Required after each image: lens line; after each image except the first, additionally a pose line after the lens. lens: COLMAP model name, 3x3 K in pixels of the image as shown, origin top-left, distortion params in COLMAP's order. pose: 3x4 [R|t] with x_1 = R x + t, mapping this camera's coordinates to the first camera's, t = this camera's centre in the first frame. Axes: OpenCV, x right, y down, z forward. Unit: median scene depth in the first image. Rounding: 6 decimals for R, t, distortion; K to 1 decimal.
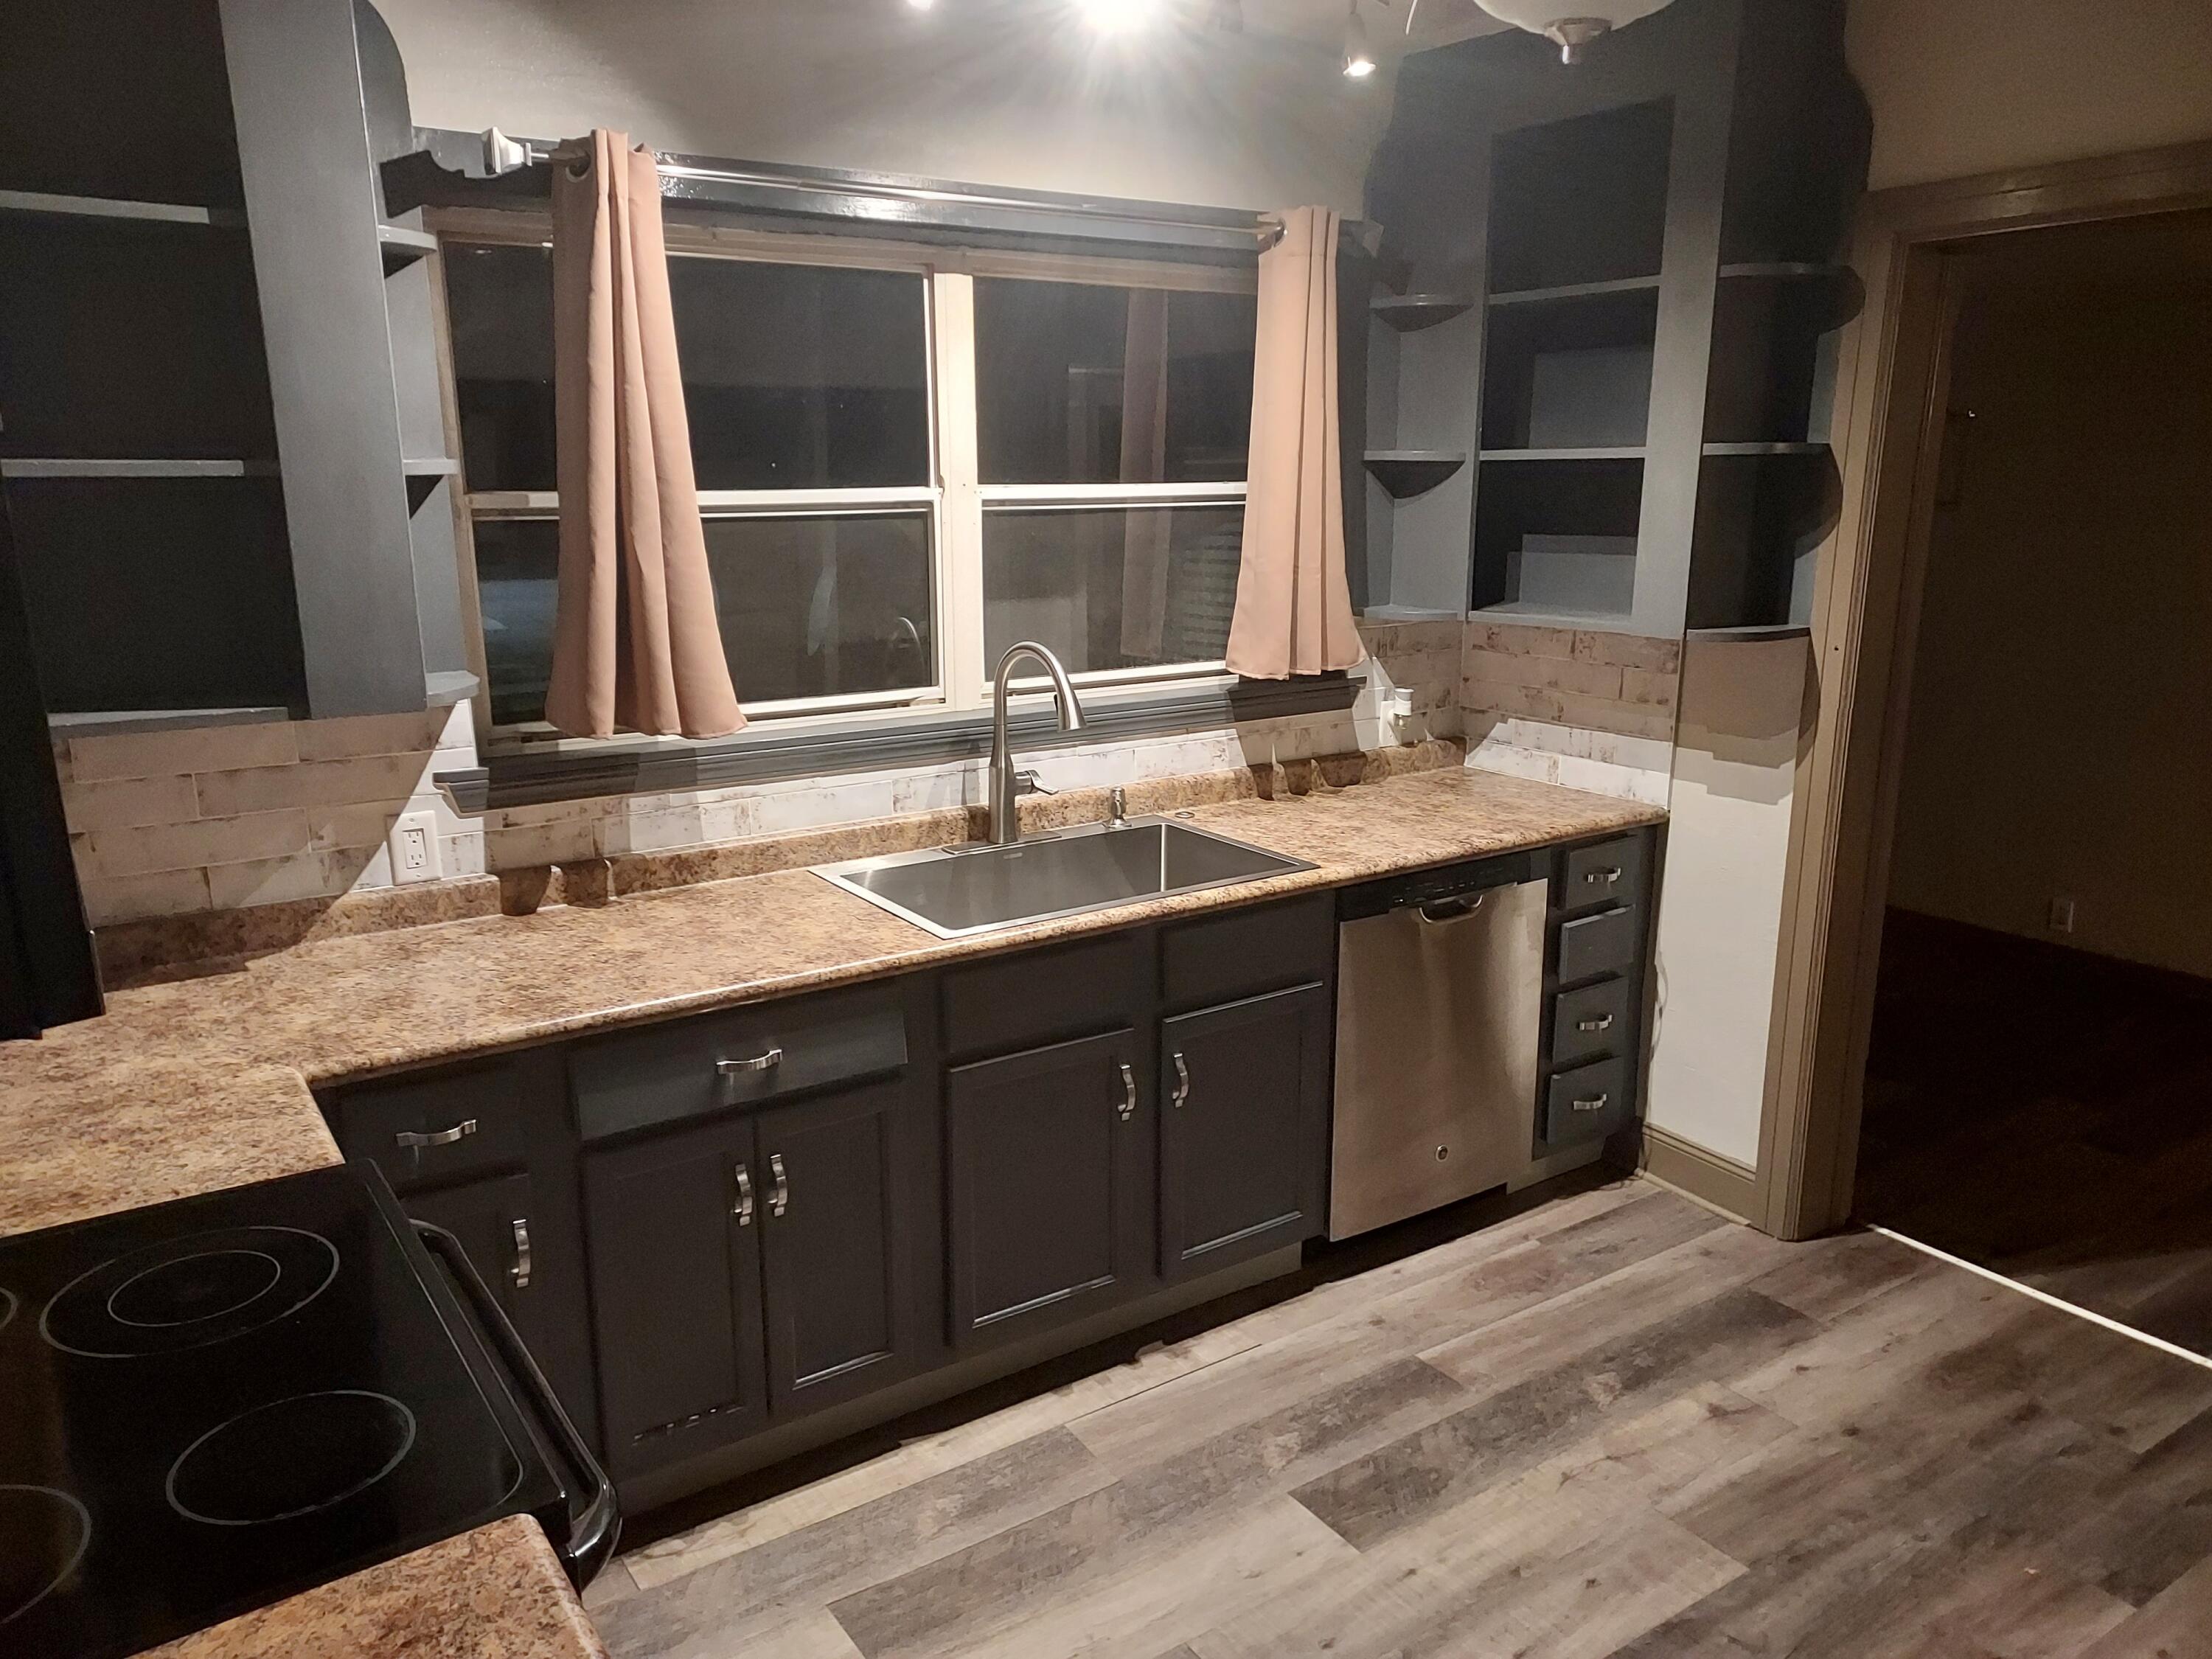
lens RADIAL K [[1604.1, 0, 1093.0], [0, 1604.1, 864.2], [0, 0, 1]] dist [0.031366, 0.001489]
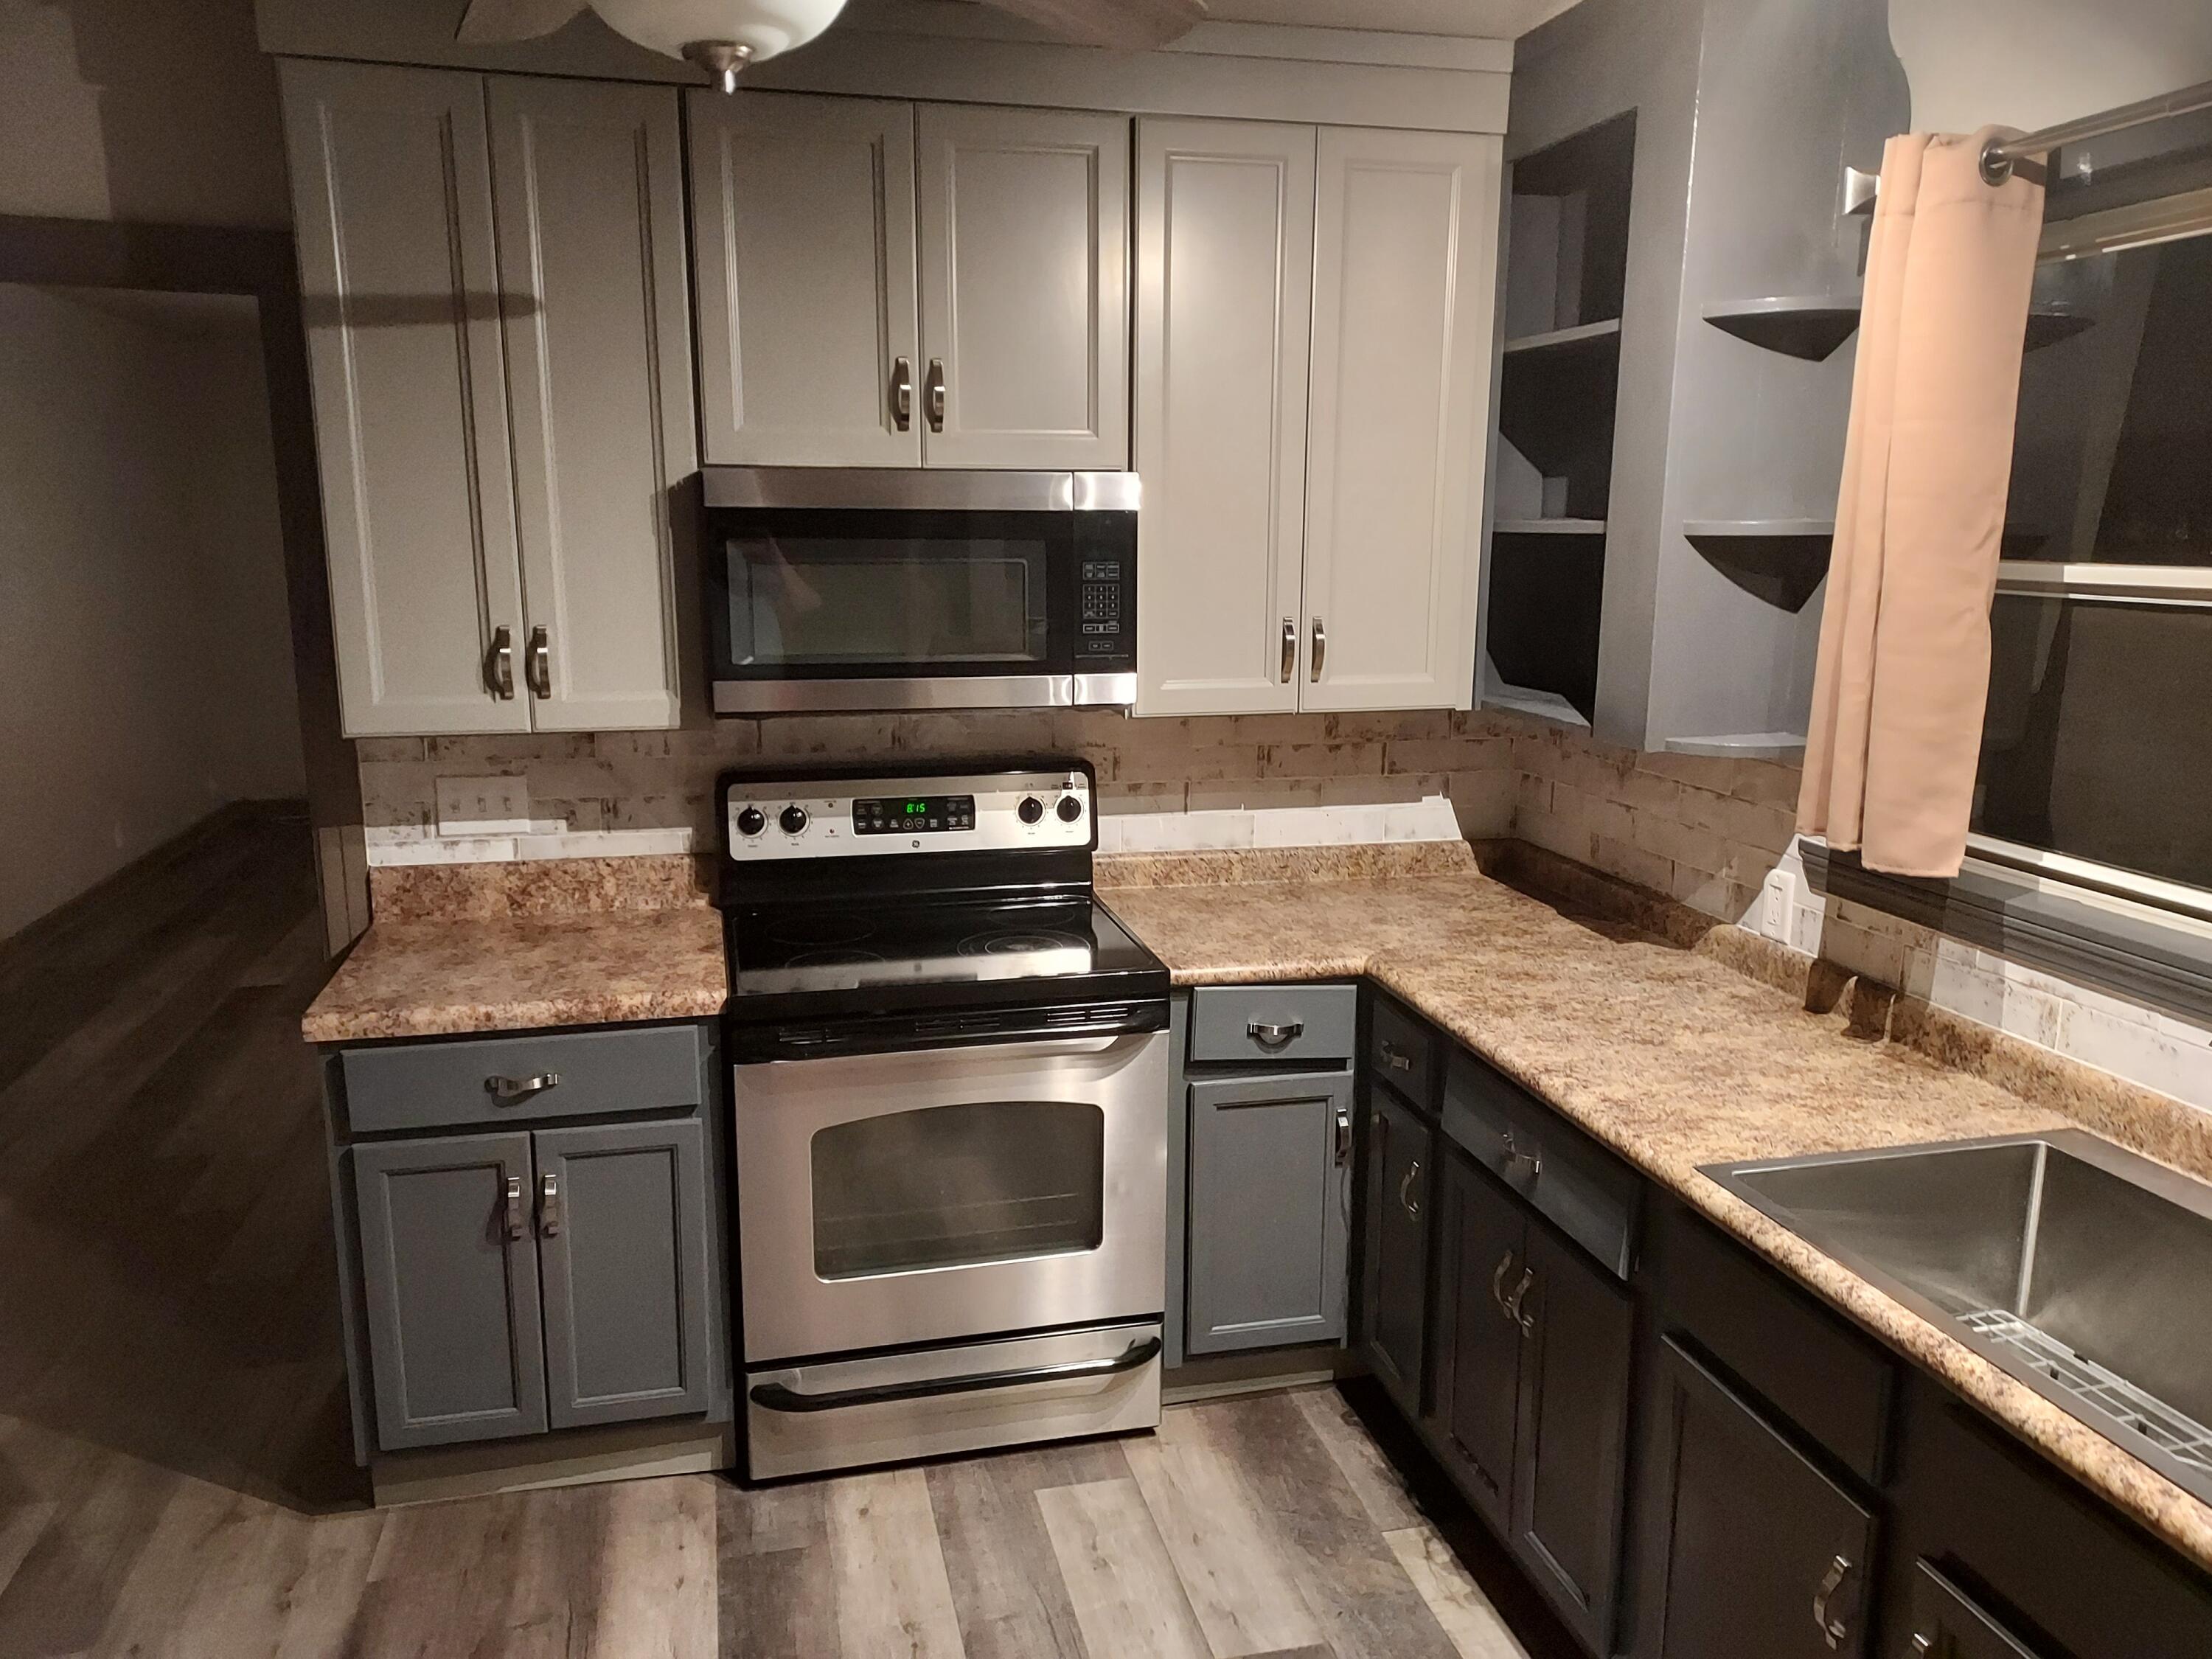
lens RADIAL K [[1604.1, 0, 1093.0], [0, 1604.1, 864.2], [0, 0, 1]] dist [0.031366, 0.001489]
pose [[-0.352960, 0.202155, -0.913538, 0.639328], [-0.232552, 0.926786, 0.294937, -0.230946], [0.906277, 0.316546, -0.280107, 0.891417]]
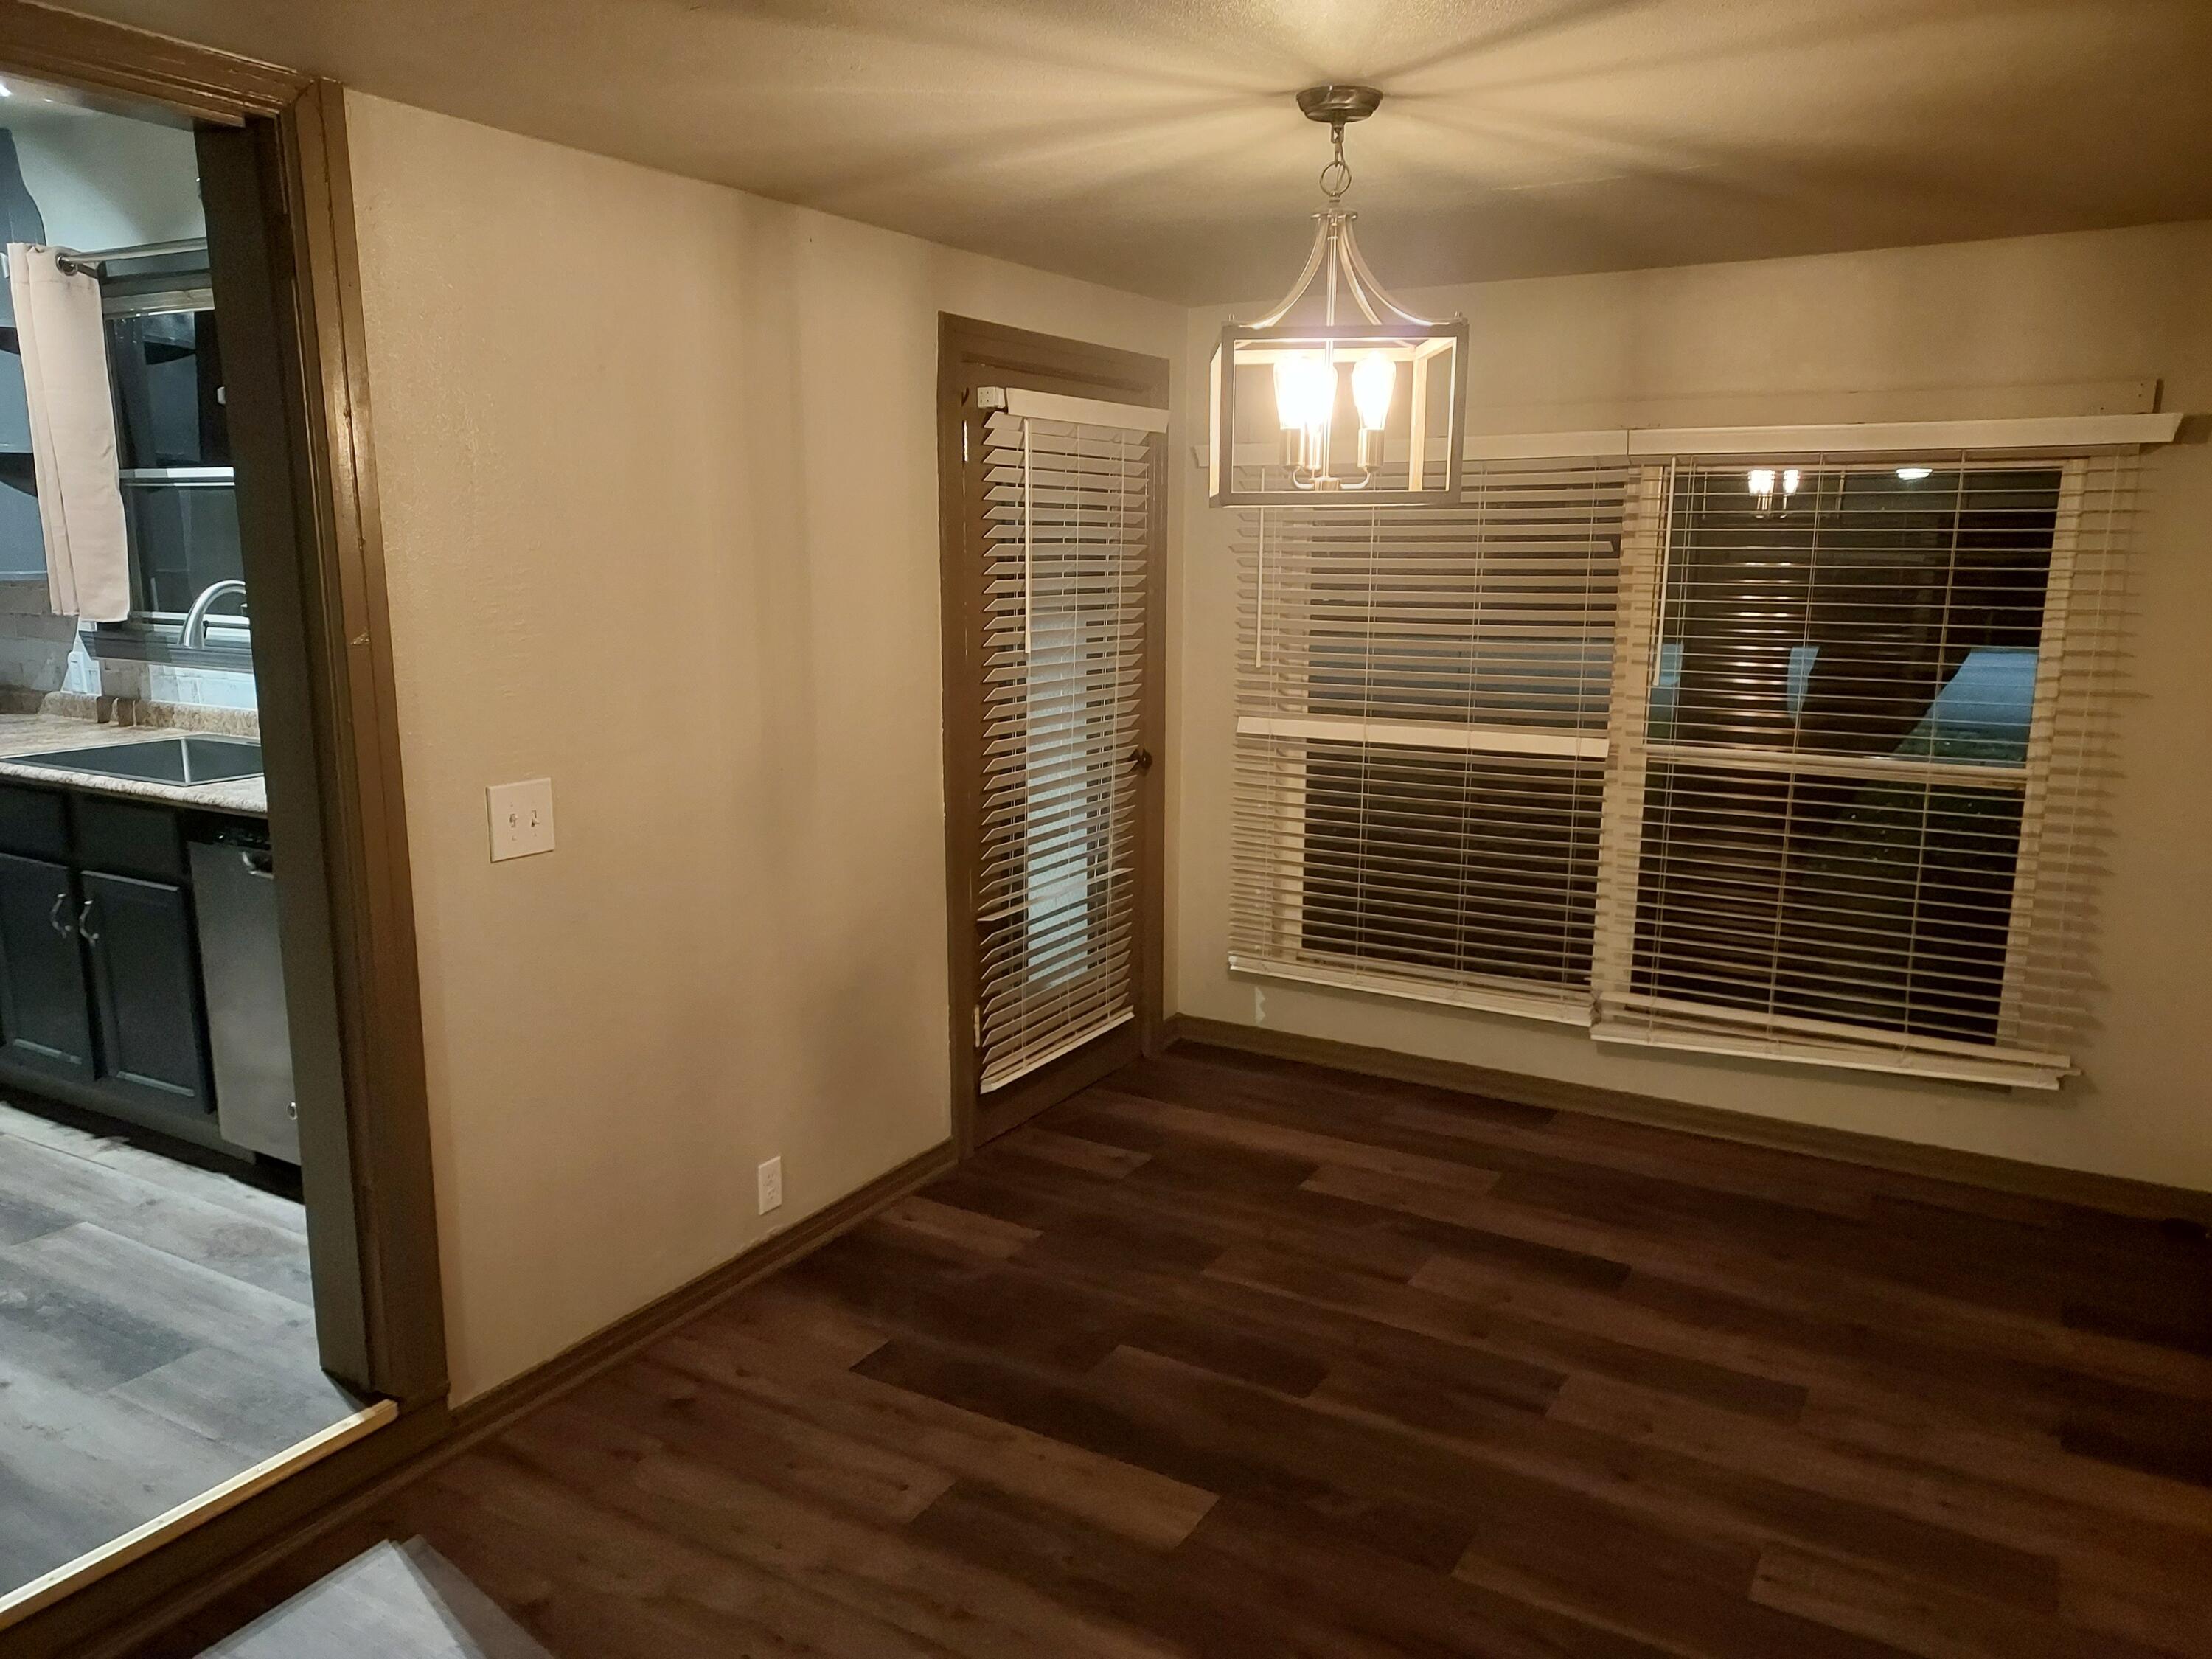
lens RADIAL K [[1604.1, 0, 1093.0], [0, 1604.1, 864.2], [0, 0, 1]] dist [0.031366, 0.001489]
pose [[0.430311, 0.182788, -0.883980, 1.627917], [-0.228698, 0.969409, 0.089125, -0.215875], [0.873229, 0.163813, 0.458951, 1.189640]]
